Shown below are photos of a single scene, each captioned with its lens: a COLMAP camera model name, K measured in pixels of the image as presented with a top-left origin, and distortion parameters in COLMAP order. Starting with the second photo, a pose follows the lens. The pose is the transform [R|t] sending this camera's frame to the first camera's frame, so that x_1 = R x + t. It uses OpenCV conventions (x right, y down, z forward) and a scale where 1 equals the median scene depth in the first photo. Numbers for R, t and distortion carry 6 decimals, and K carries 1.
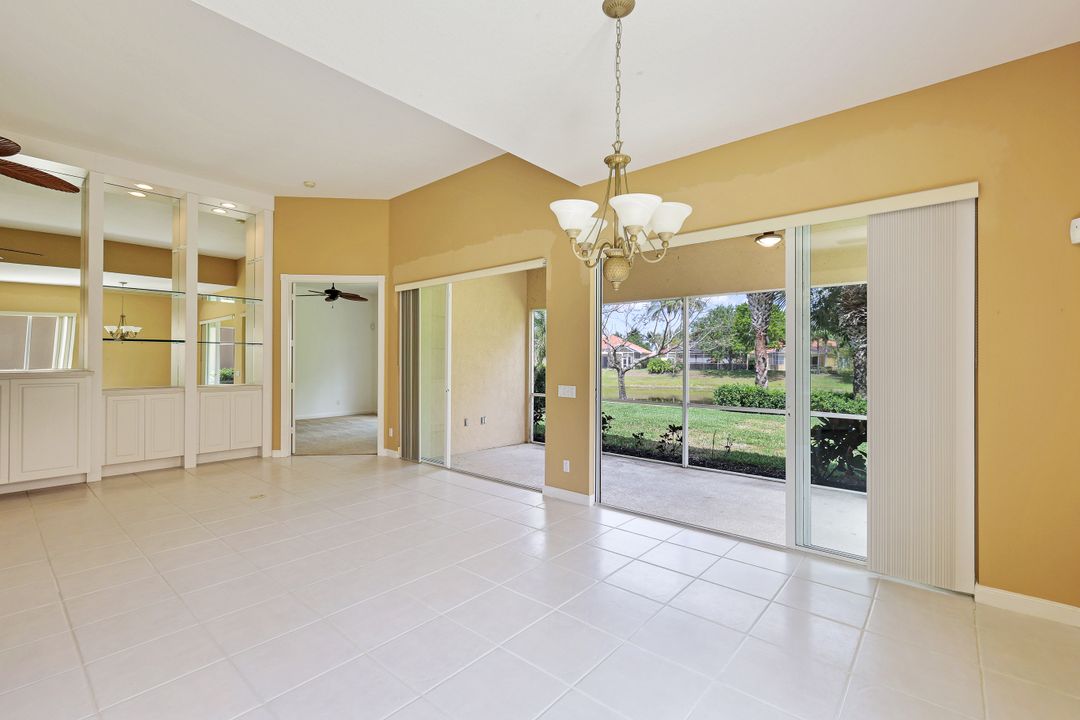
lens RADIAL K [[479.9, 0, 539.1], [0, 479.9, 357.8], [0, 0, 1]] dist [0.001502, 0.000663]
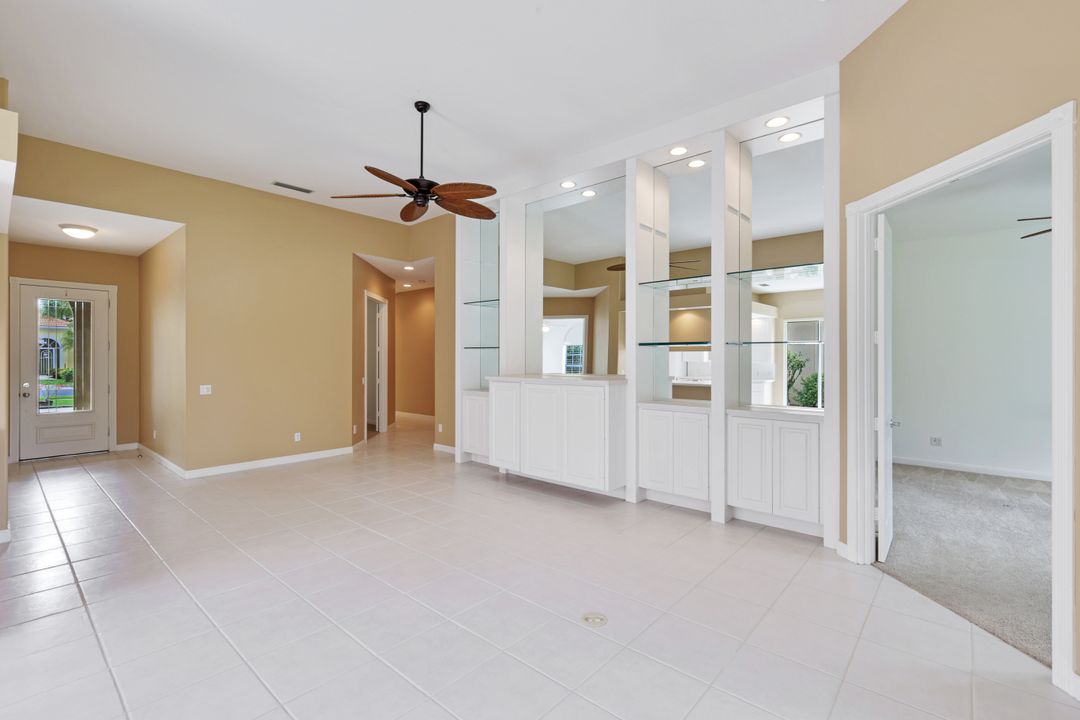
lens RADIAL K [[485.3, 0, 542.4], [0, 485.3, 358.4], [0, 0, 1]] dist [0.003939, 0.000114]
pose [[-0.012888, -0.006798, -0.999894, -0.009238], [0.000812, 0.999976, -0.006809, -0.003708], [0.999917, -0.000899, -0.012883, 0.517000]]
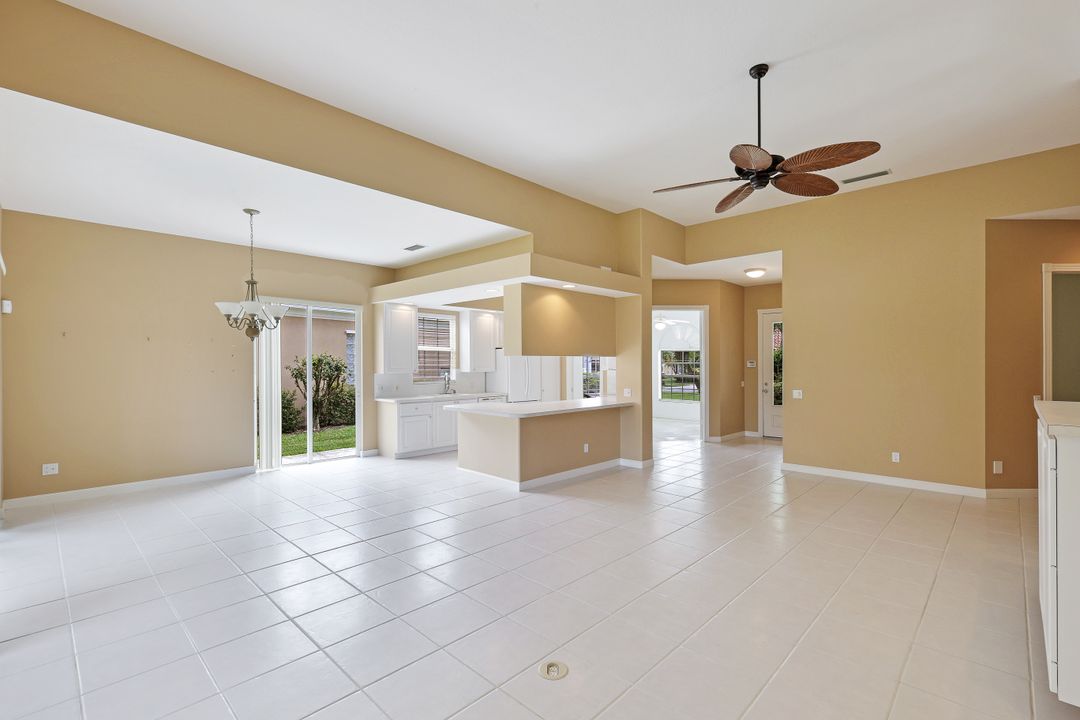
lens RADIAL K [[487.4, 0, 543.9], [0, 487.4, 375.4], [0, 0, 1]] dist [0.000759, -0.000032]
pose [[-0.998382, -0.007710, 0.056335, -0.347521], [-0.006475, 0.999735, 0.022081, -0.008880], [-0.056490, 0.021680, -0.998168, 0.833330]]
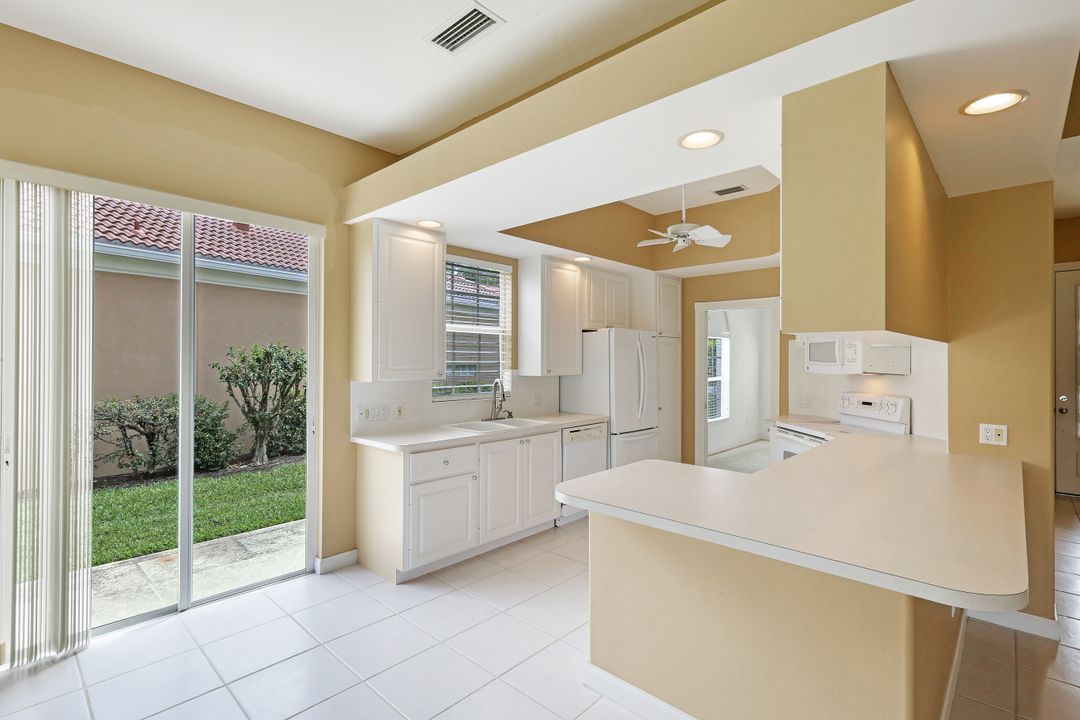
lens RADIAL K [[509.5, 0, 538.9], [0, 509.5, 357.3], [0, 0, 1]] dist [0.007986, -0.000019]
pose [[-0.998681, -0.008020, 0.050717, -0.156967], [-0.008435, 0.999933, -0.007969, -0.007641], [-0.050650, -0.008386, -0.998681, 0.355481]]
